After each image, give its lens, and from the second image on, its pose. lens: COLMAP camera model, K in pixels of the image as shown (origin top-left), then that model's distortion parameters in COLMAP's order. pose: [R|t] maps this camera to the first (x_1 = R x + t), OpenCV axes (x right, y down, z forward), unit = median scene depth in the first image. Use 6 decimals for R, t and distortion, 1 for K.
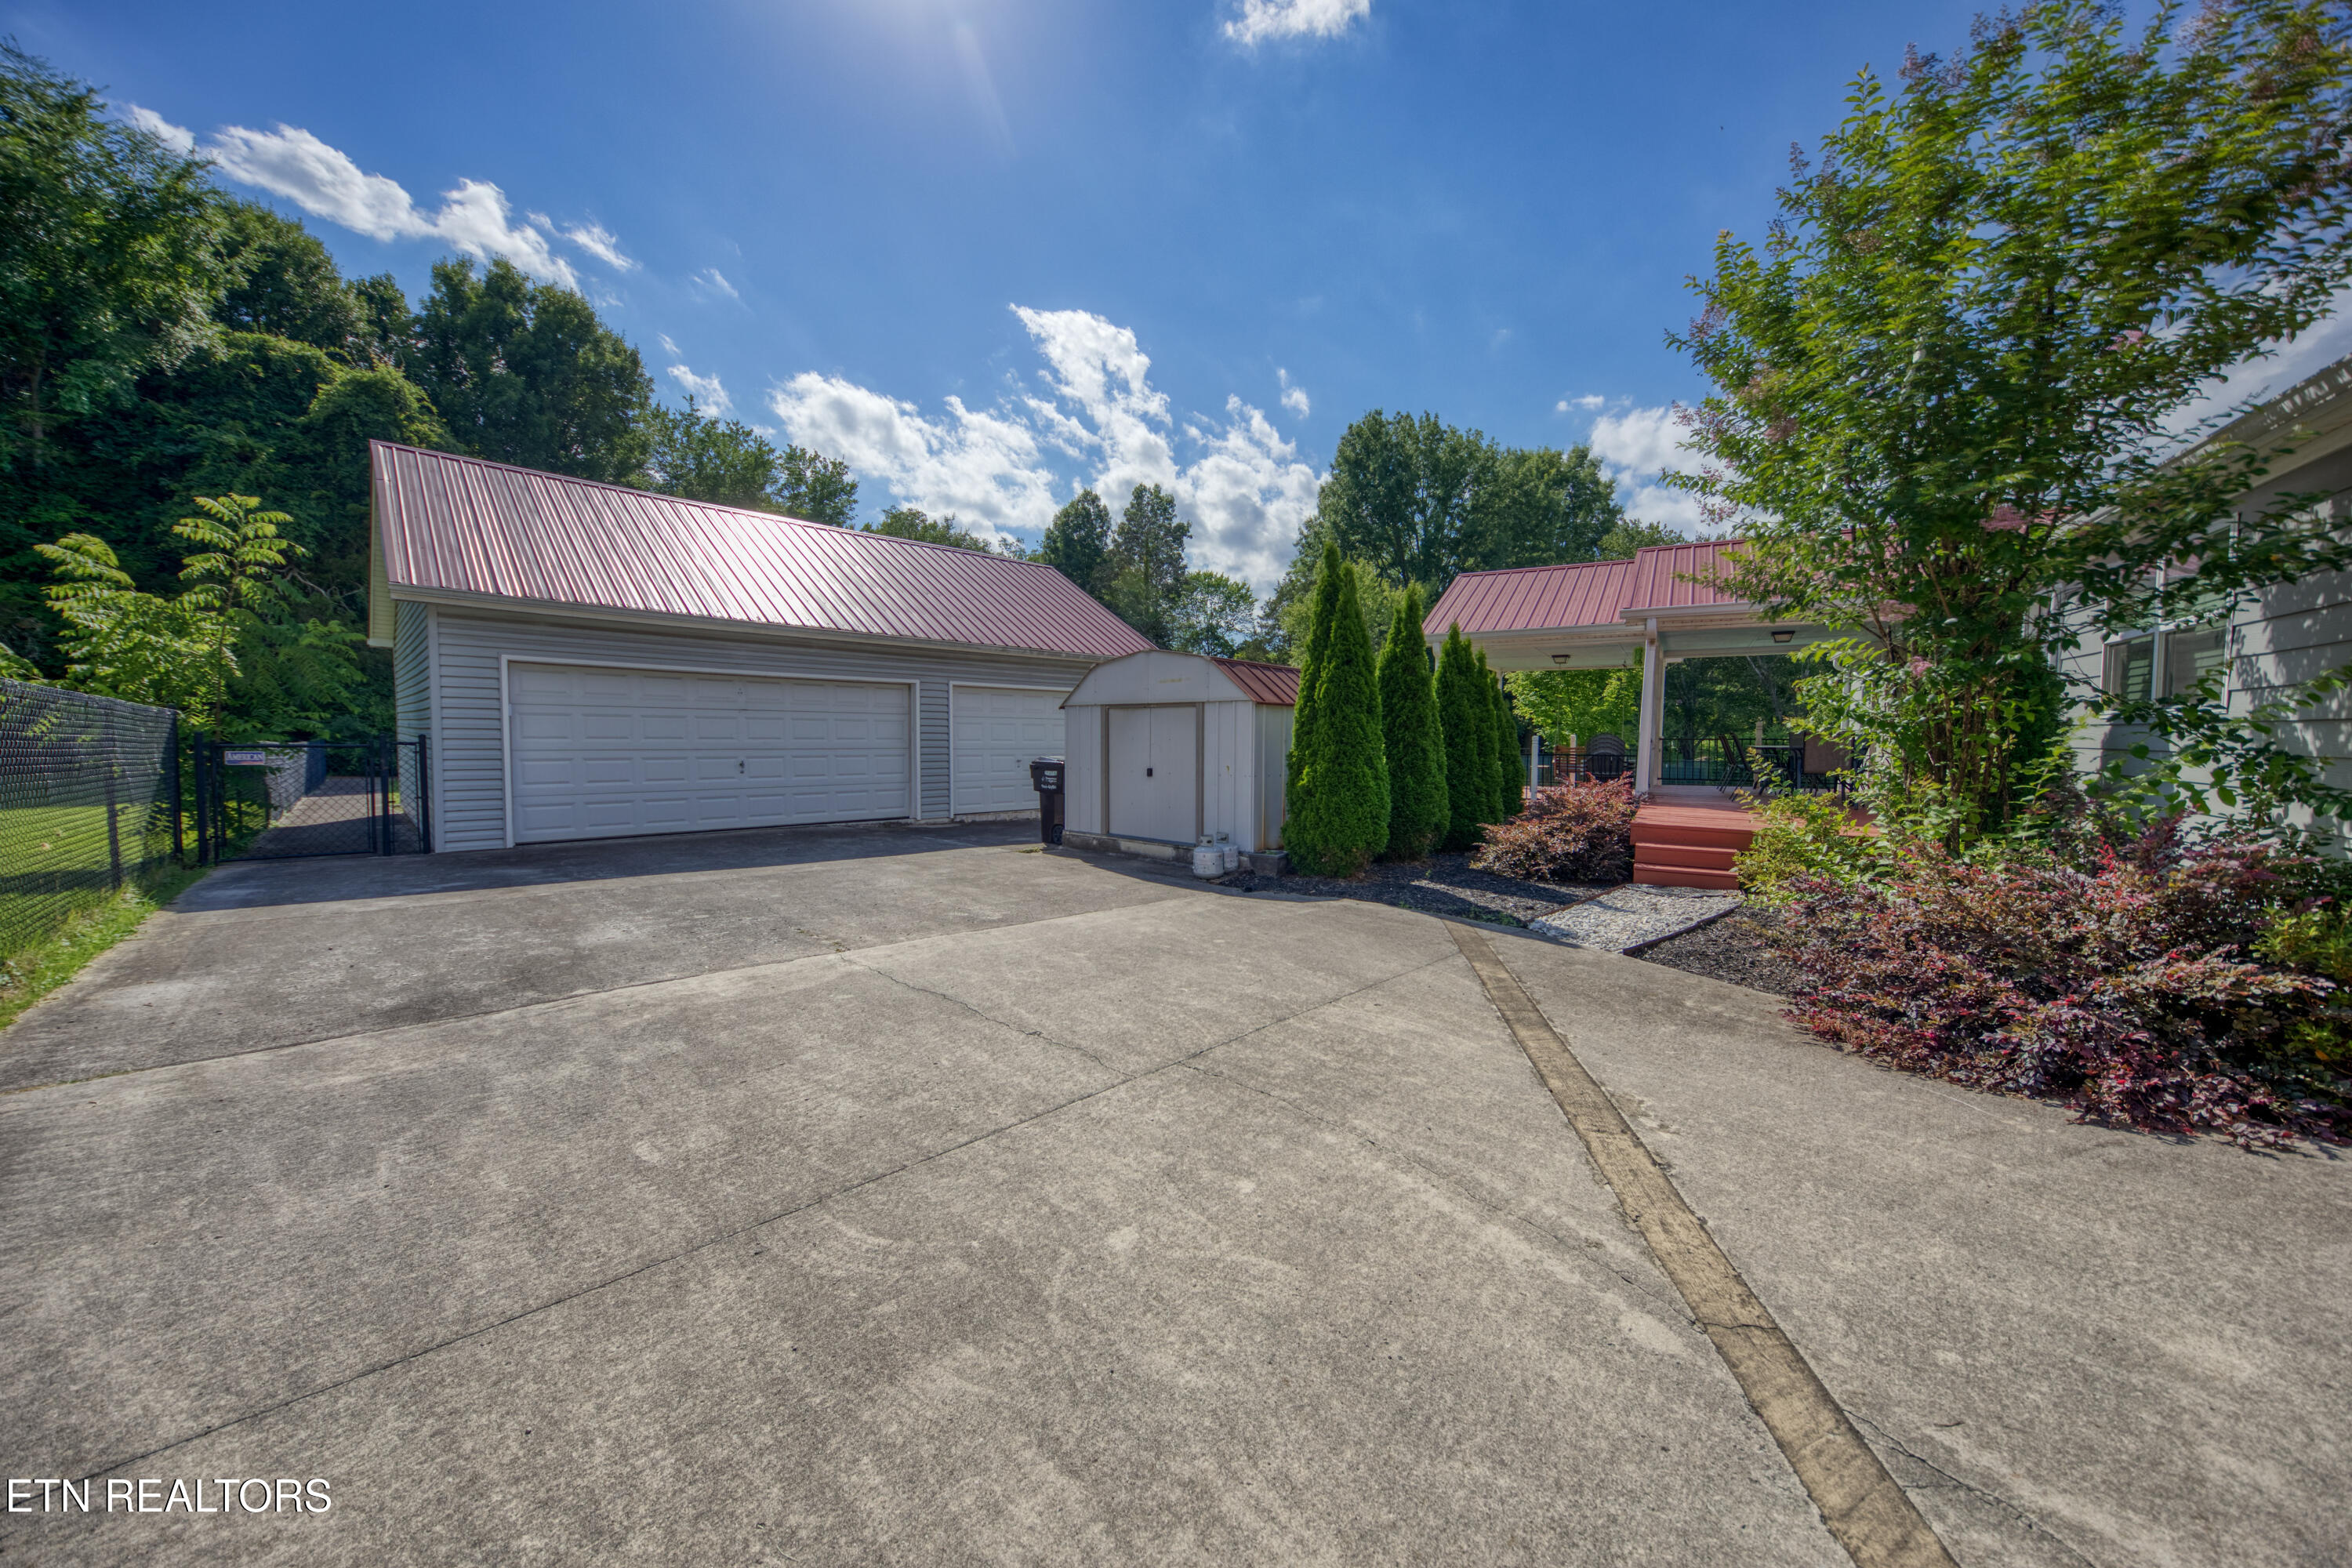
lens RADIAL K [[844.7, 0, 1176.0], [0, 844.7, 784.0], [0, 0, 1]] dist [0.008729, -0.005413]
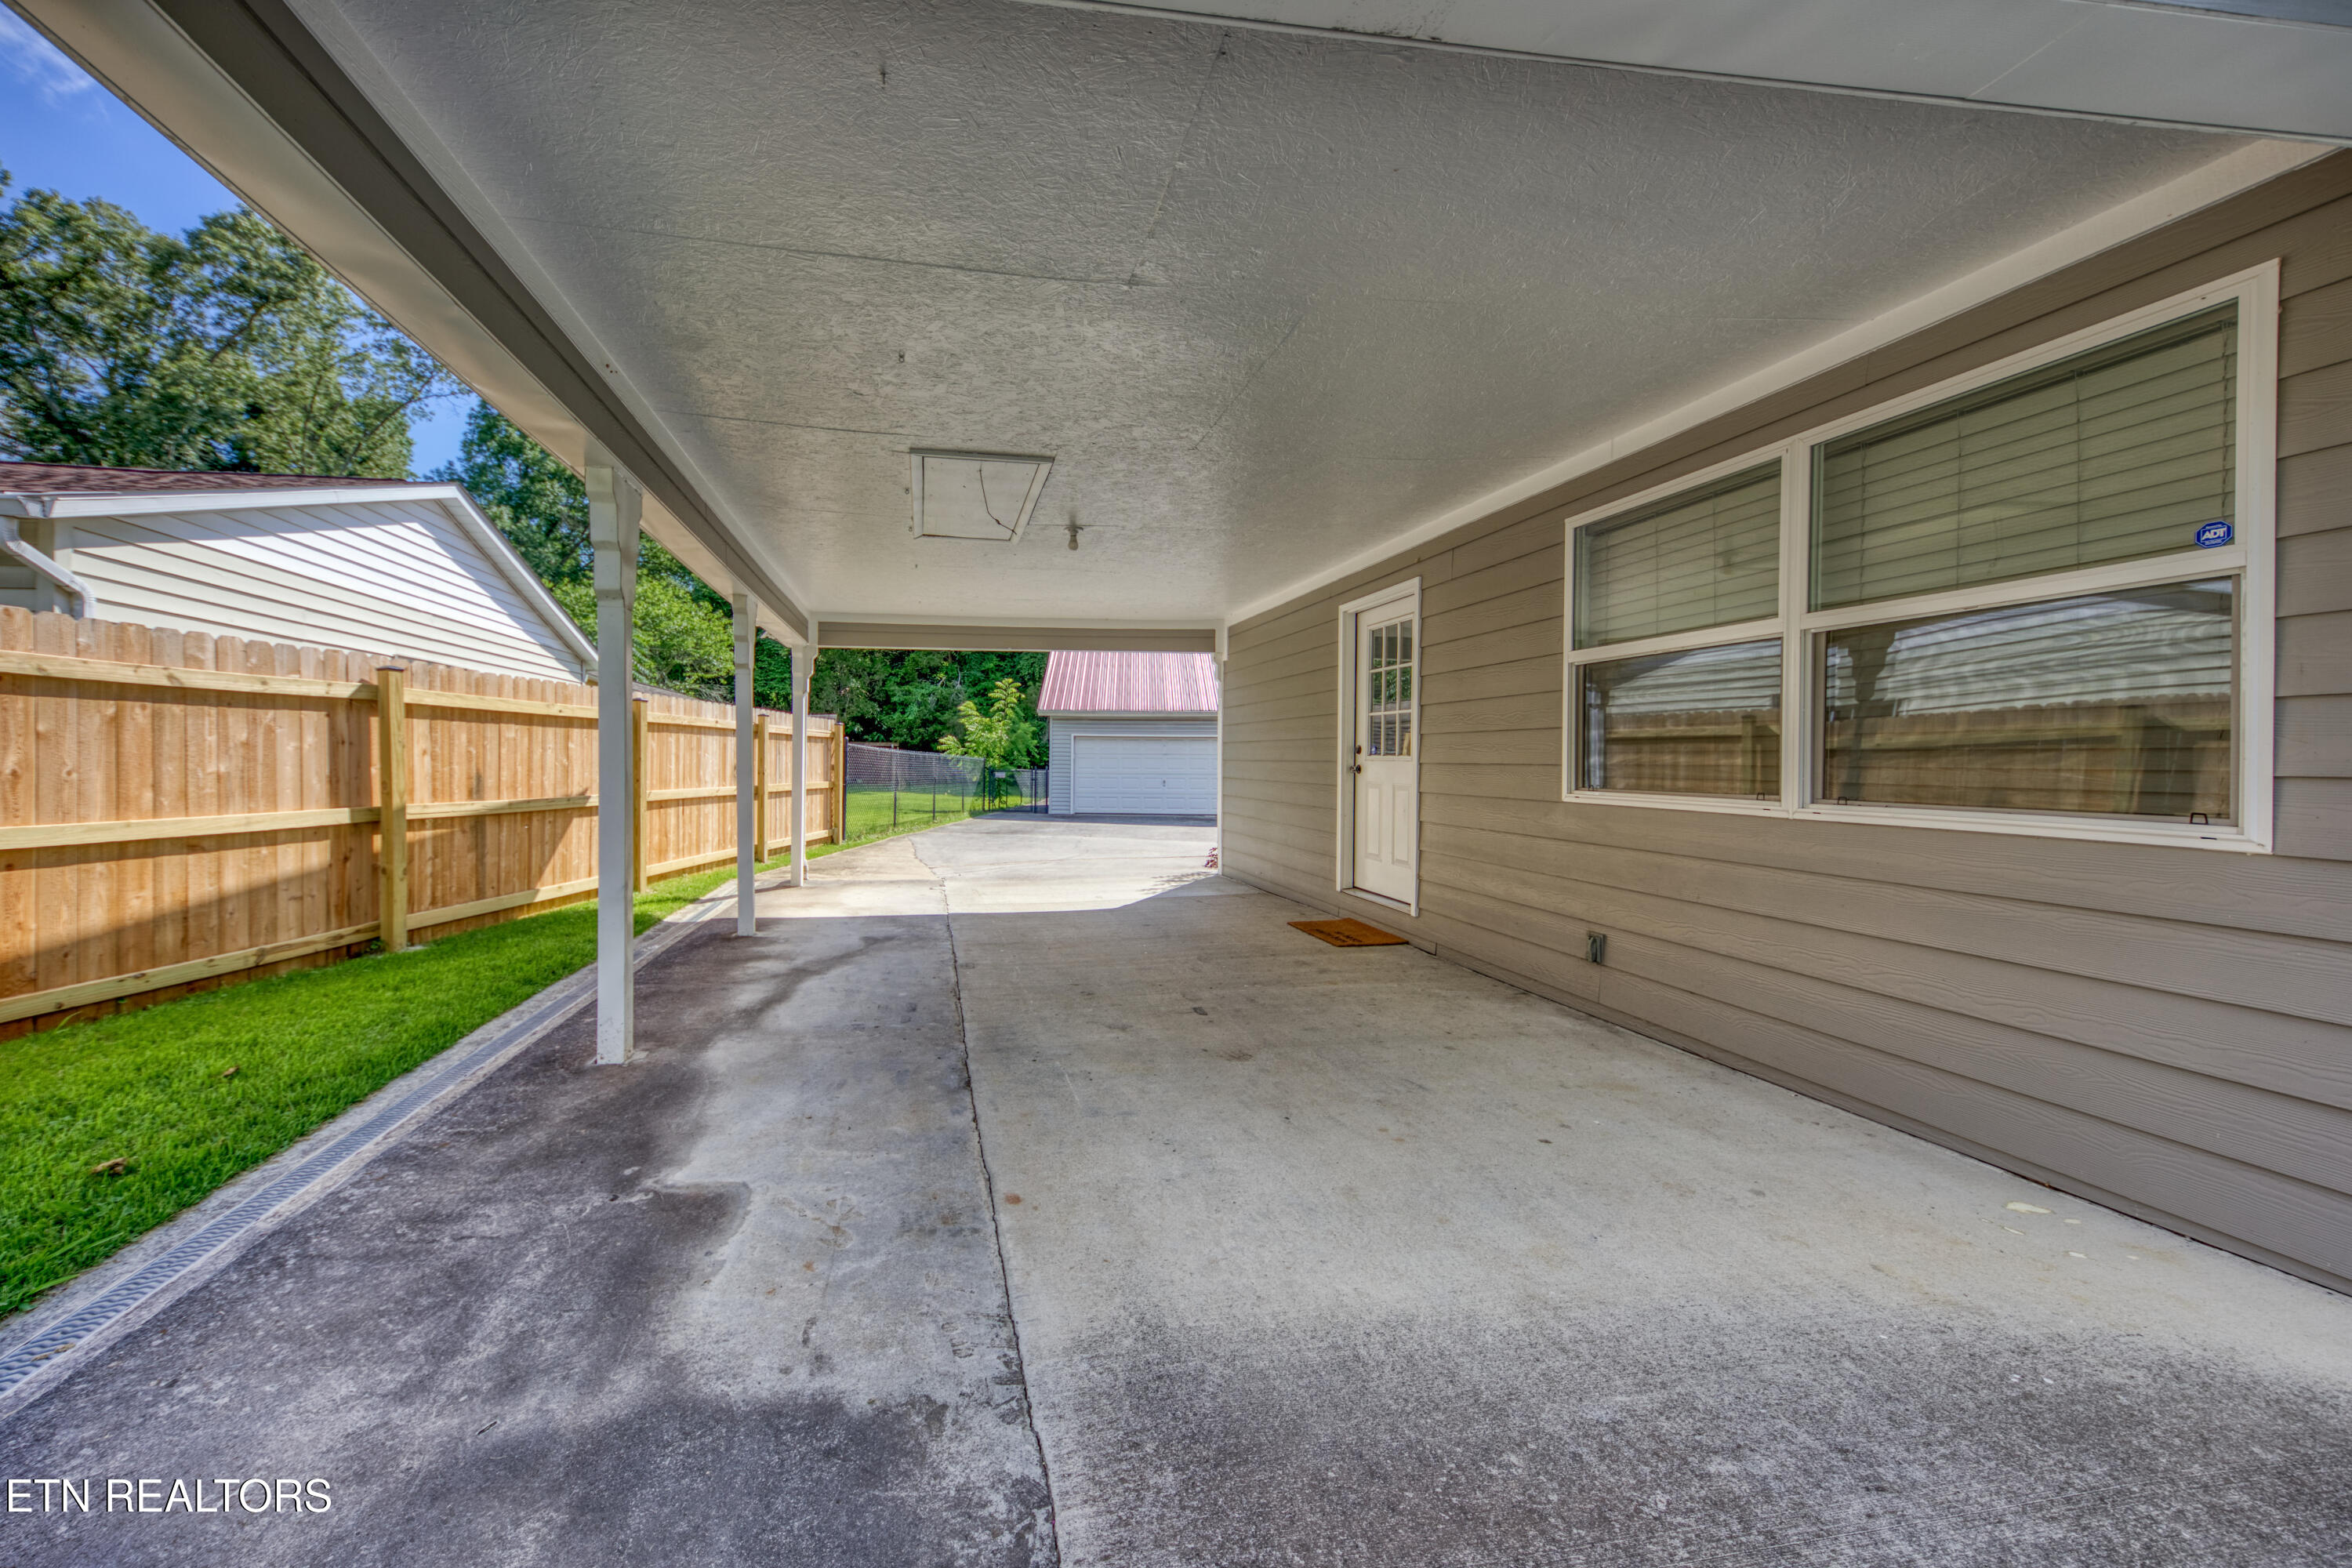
lens RADIAL K [[841.8, 0, 1077.5], [0, 841.8, 773.5], [0, 0, 1]] dist [-0.025271, 0.003243]
pose [[0.661527, 0.009805, -0.749857, 0.468091], [-0.040738, 0.998908, -0.022878, 0.008098], [0.748814, 0.045682, 0.661204, -0.266515]]
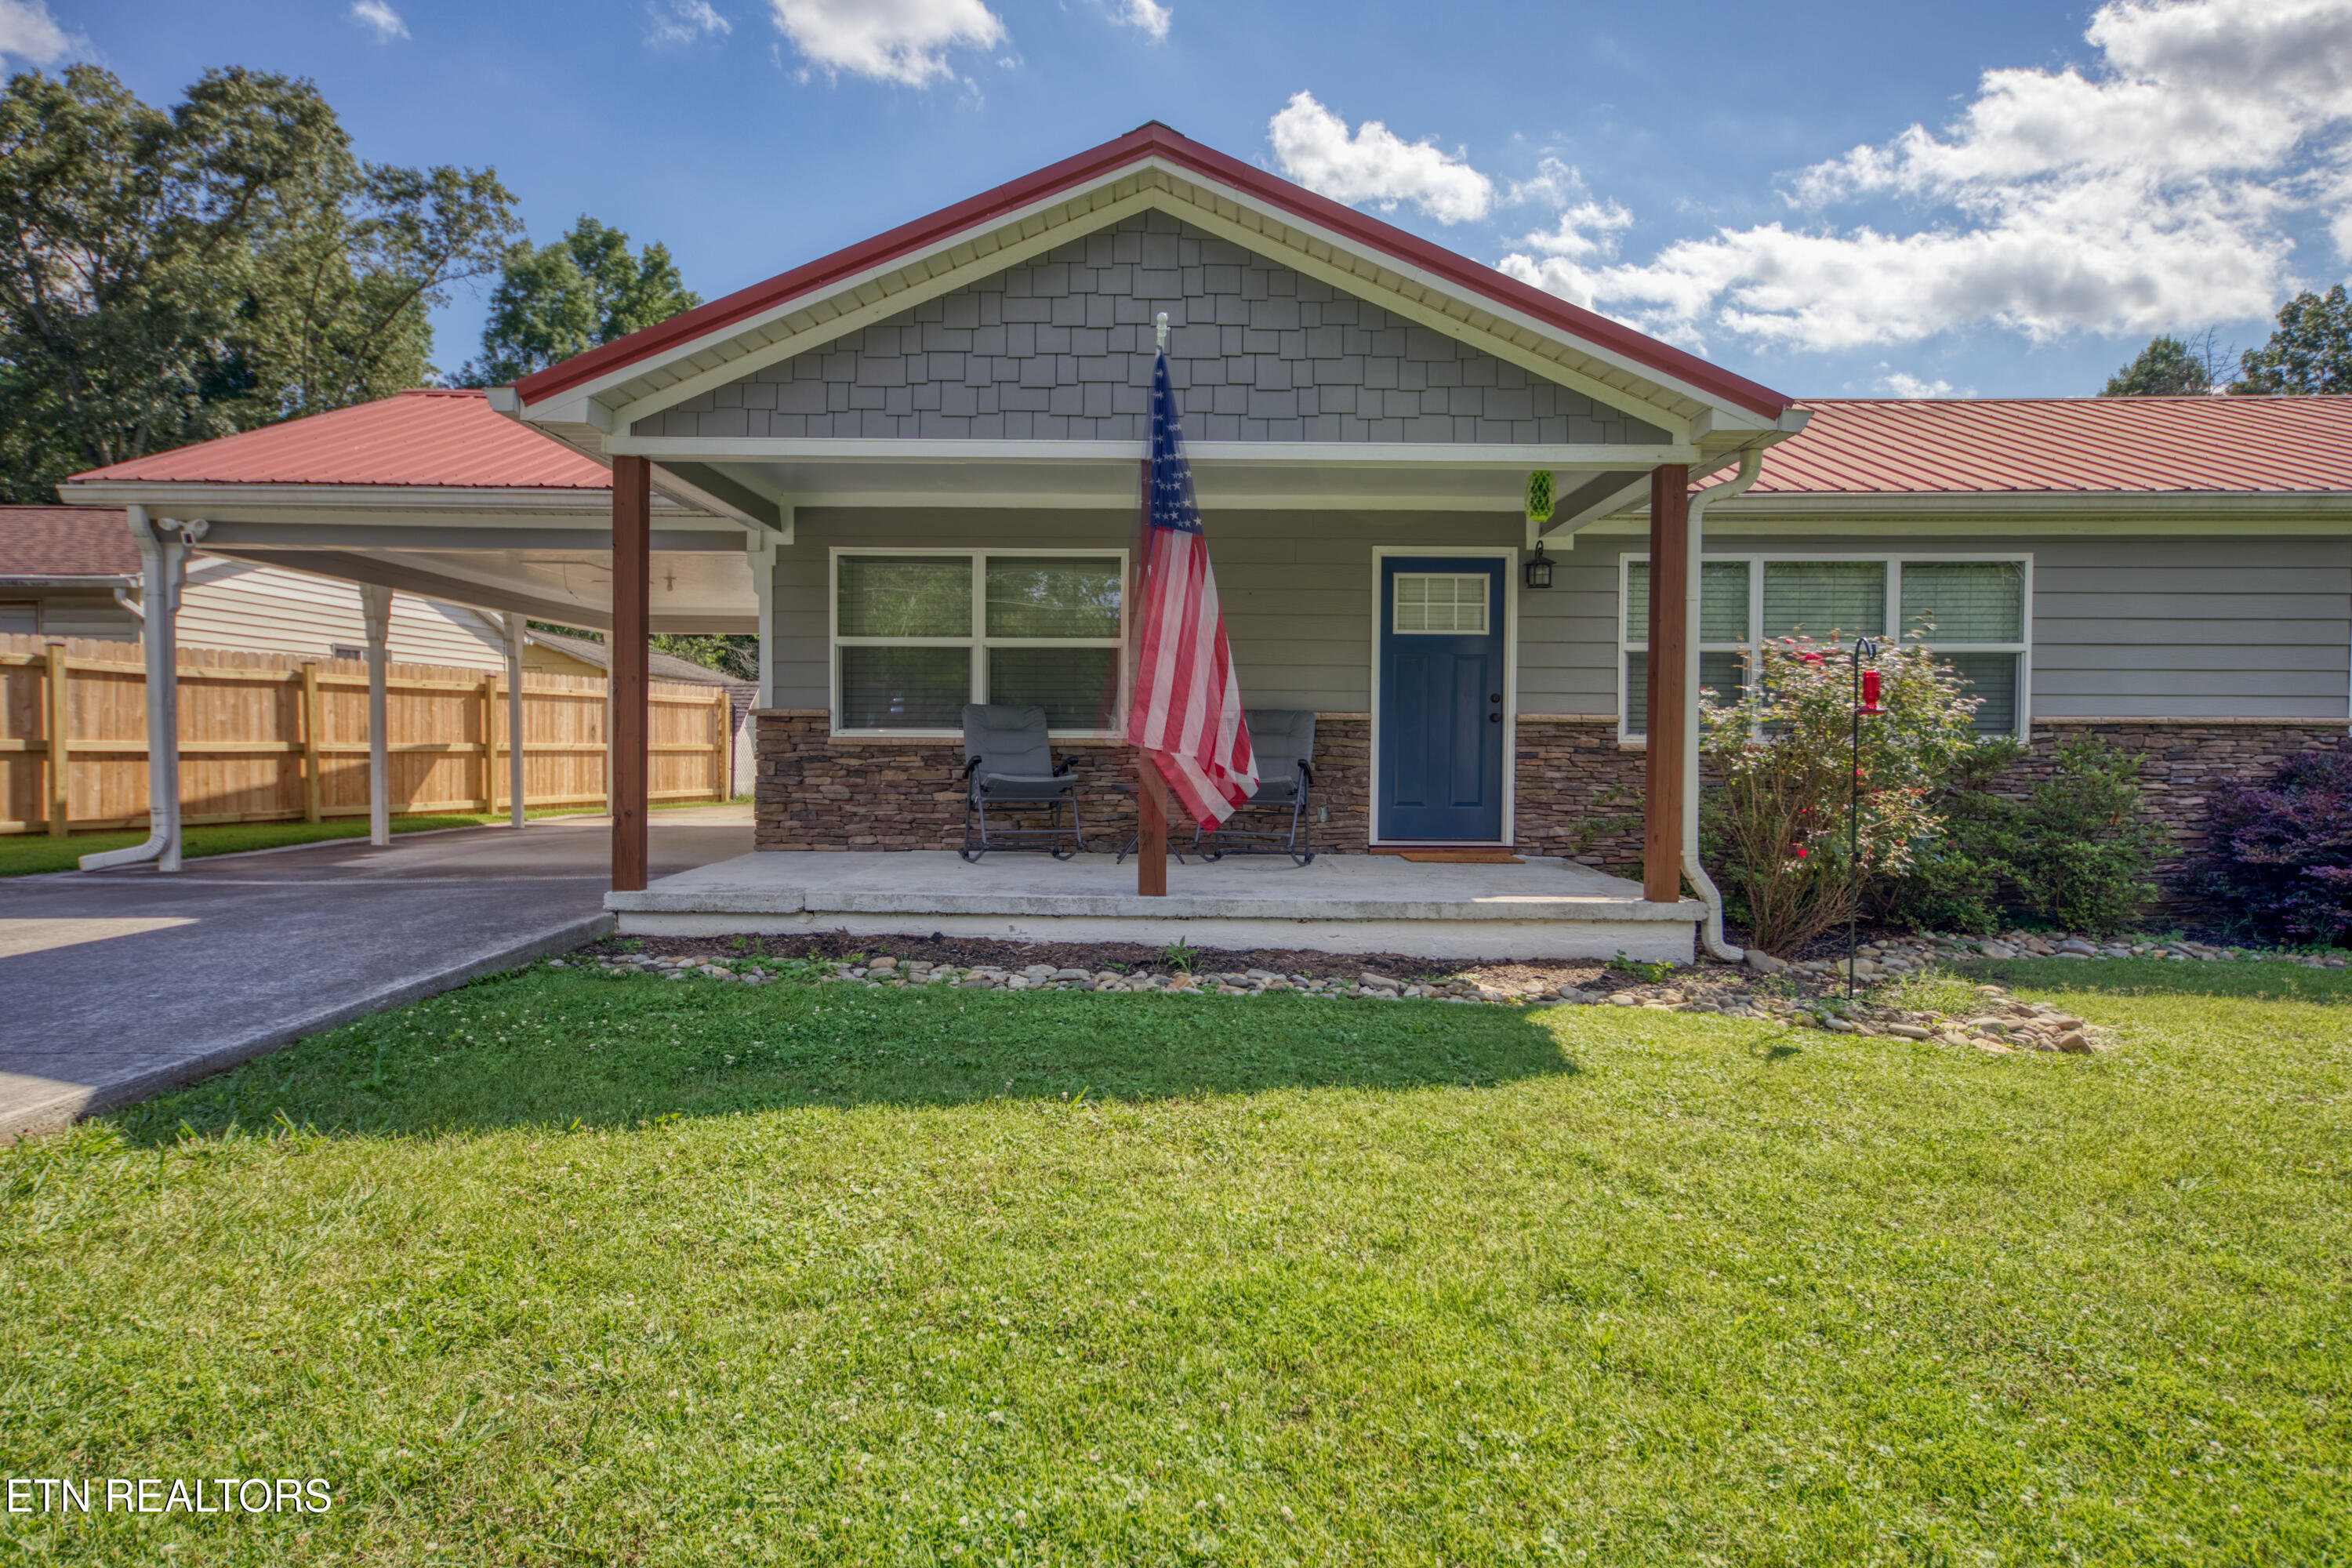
lens RADIAL K [[1356.7, 0, 1169.3], [0, 1356.7, 773.9], [0, 0, 1]] dist [0.016980, -0.001020]
pose [[0.501374, 0.019957, -0.865001, 0.968889], [-0.051941, 0.998625, -0.007067, 0.018447], [0.863670, 0.048472, 0.501721, -0.226604]]
